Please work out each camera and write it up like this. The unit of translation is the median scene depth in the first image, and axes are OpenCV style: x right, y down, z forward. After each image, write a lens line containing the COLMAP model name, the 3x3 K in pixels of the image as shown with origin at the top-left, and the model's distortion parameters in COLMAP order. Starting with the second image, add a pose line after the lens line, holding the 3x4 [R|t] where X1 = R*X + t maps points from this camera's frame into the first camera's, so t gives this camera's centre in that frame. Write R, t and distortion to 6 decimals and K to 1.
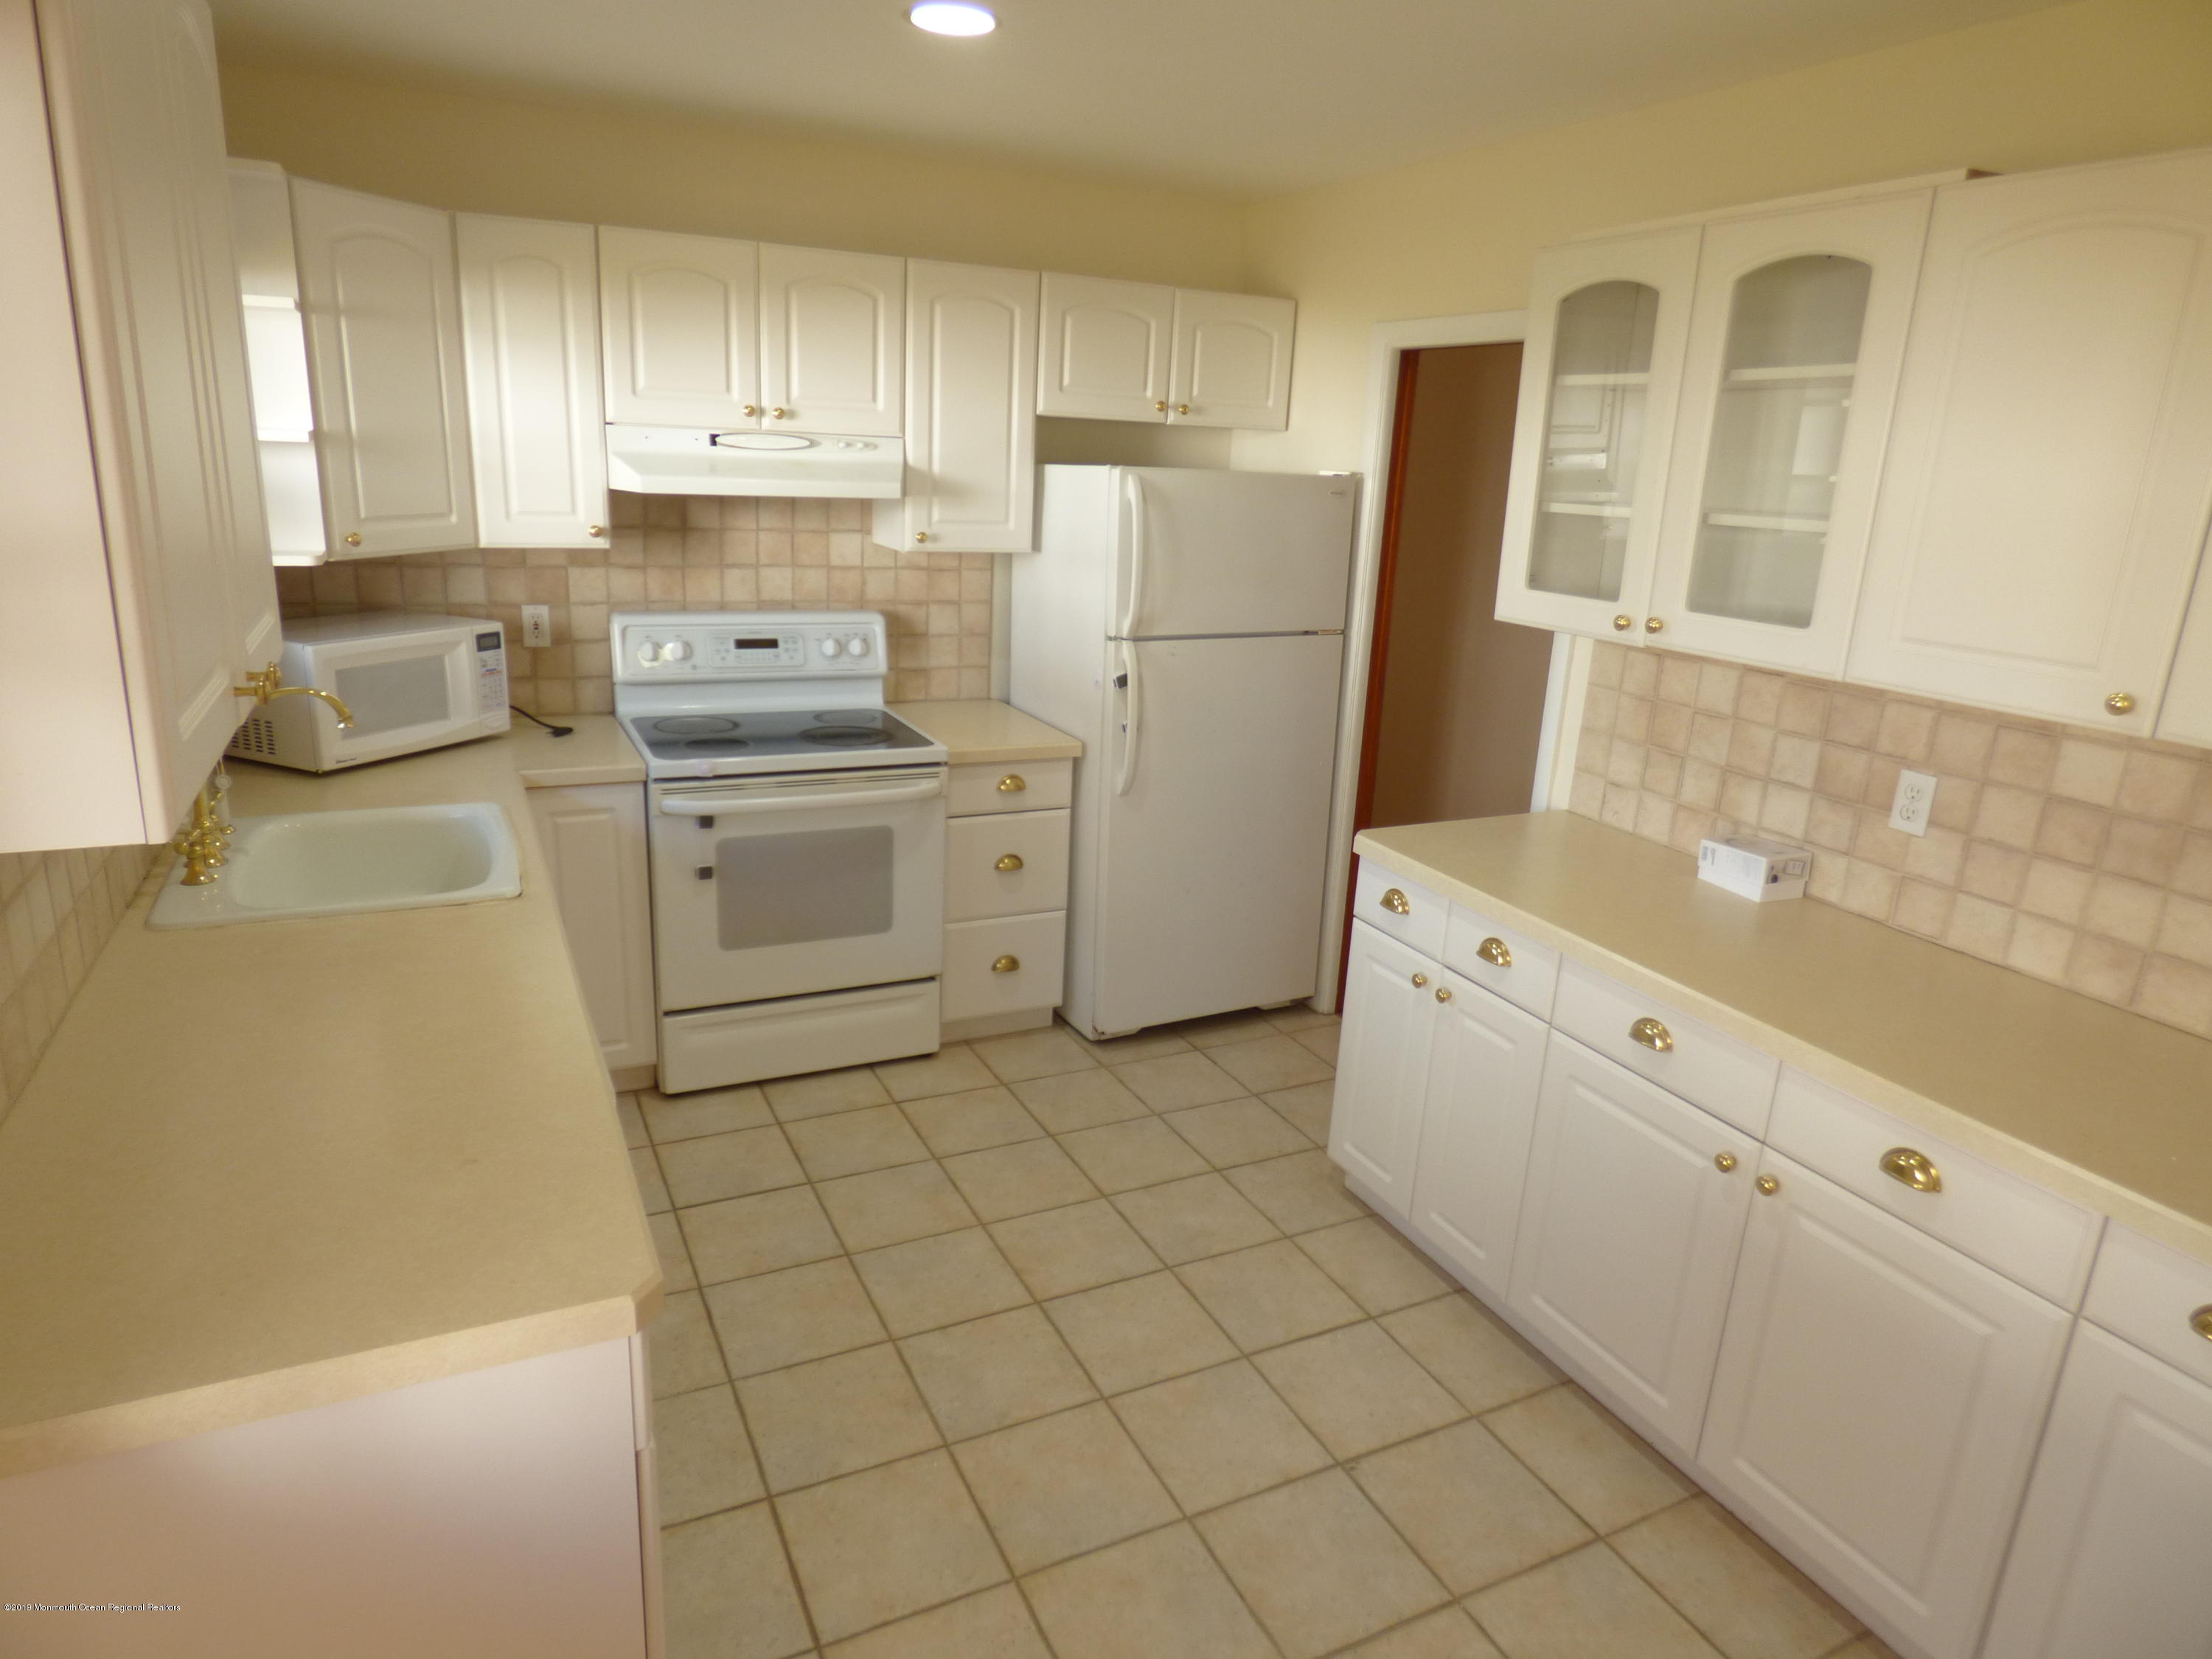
lens RADIAL K [[1339.8, 0, 1112.9], [0, 1339.8, 827.0], [0, 0, 1]] dist [0.005261, -0.011400]
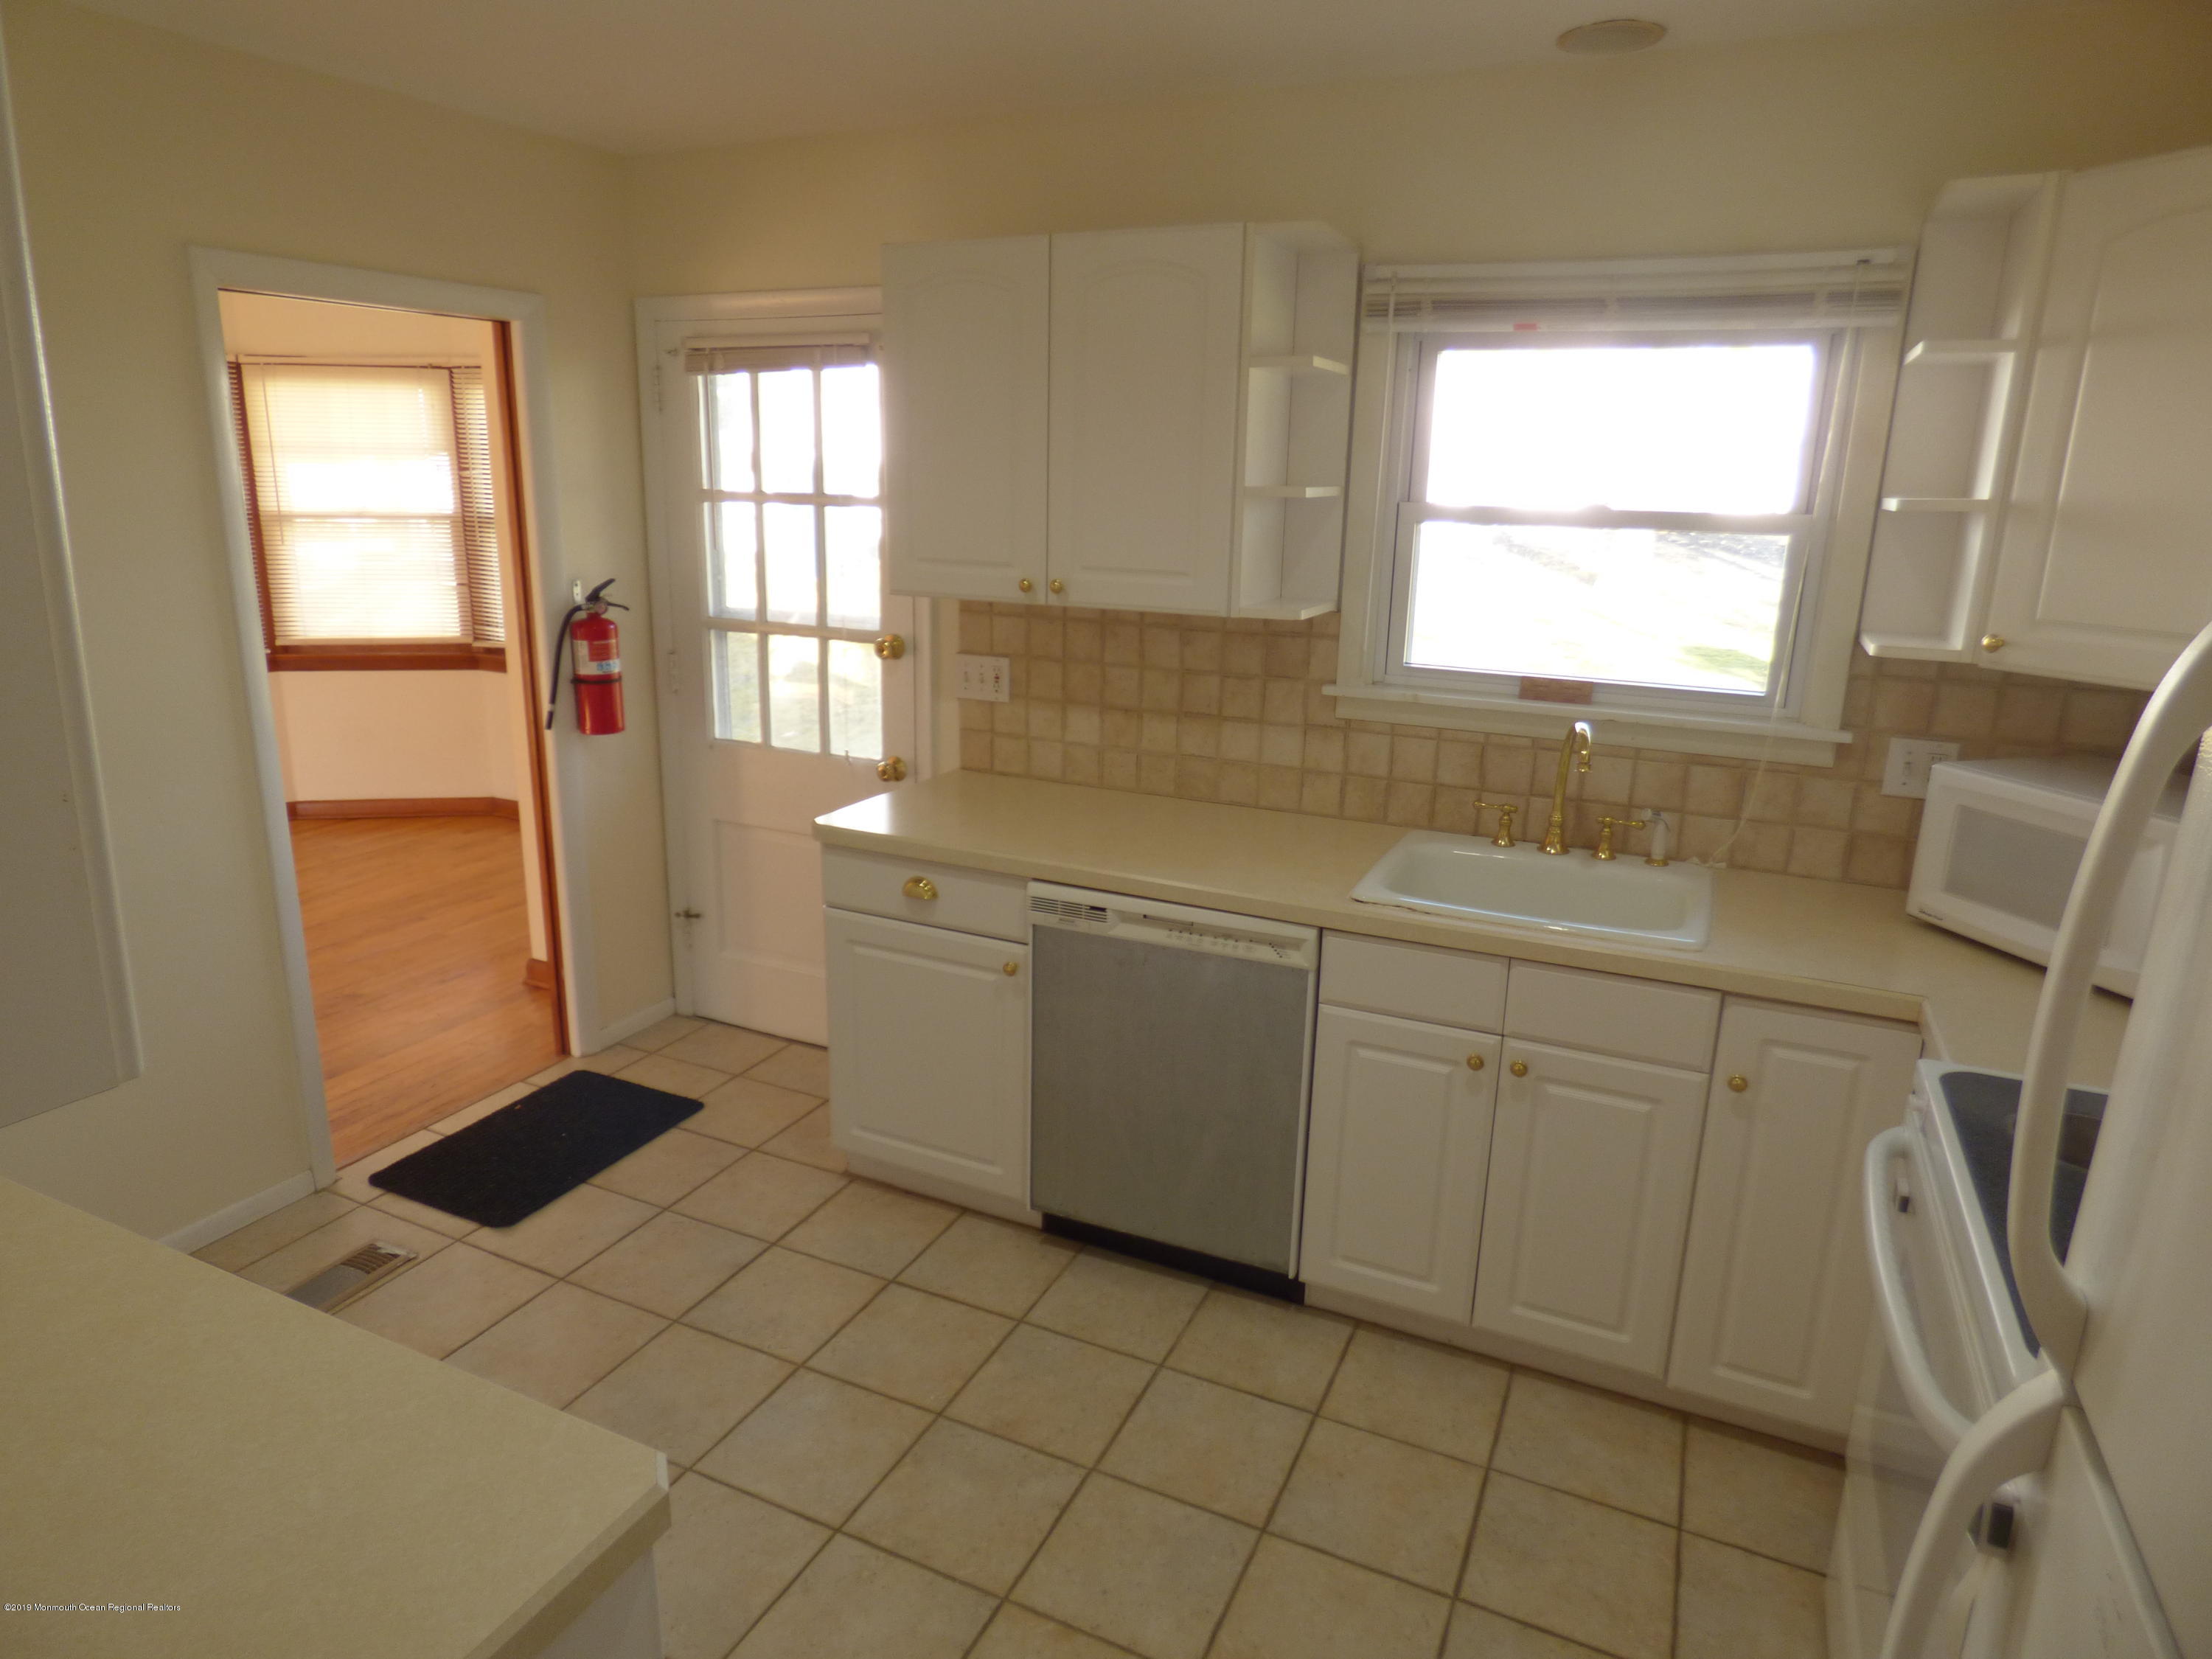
lens RADIAL K [[1339.8, 0, 1100.1], [0, 1339.8, 837.8], [0, 0, 1]] dist [0.005261, -0.011400]
pose [[-0.786857, 0.100805, -0.608847, 0.246208], [-0.223380, 0.873151, 0.433255, -0.274572], [0.575289, 0.476914, -0.664527, 1.042434]]
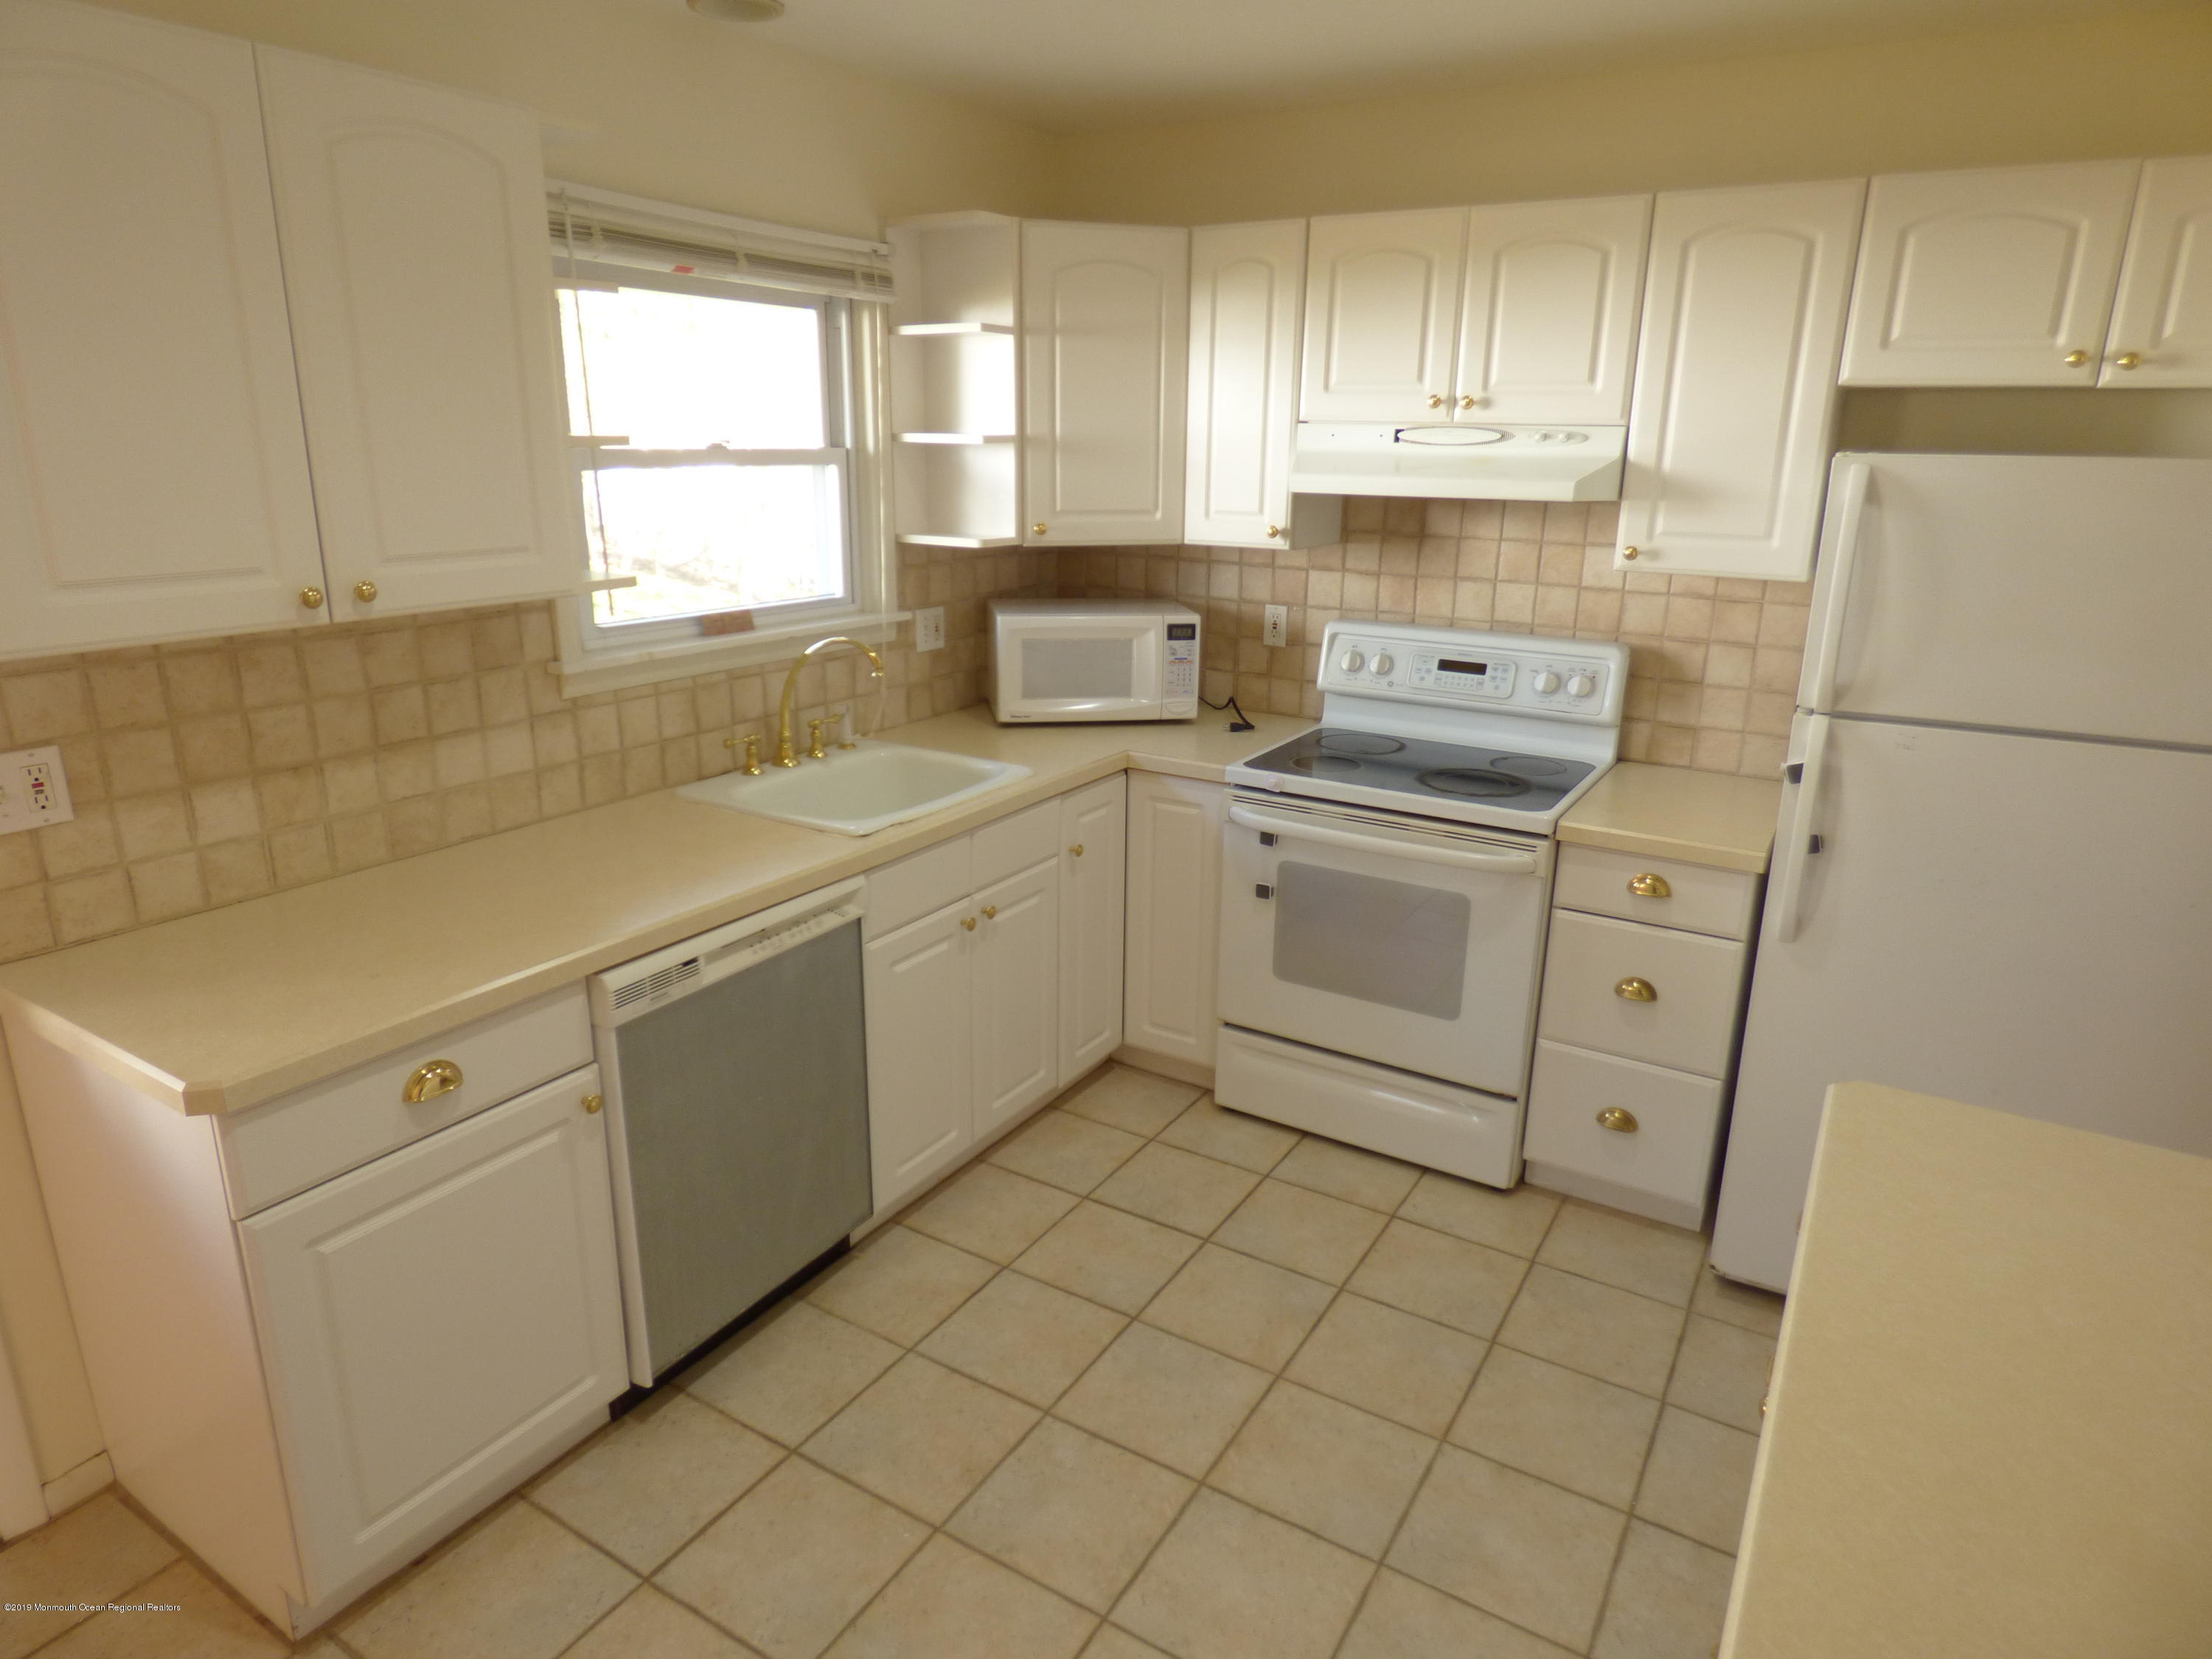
lens RADIAL K [[1339.8, 0, 1100.1], [0, 1339.8, 834.0], [0, 0, 1]] dist [0.005261, -0.011400]
pose [[0.528925, 0.206944, -0.823051, 0.388726], [-0.222505, 0.969704, 0.100827, -0.071565], [0.818981, 0.129803, 0.558947, 0.353373]]
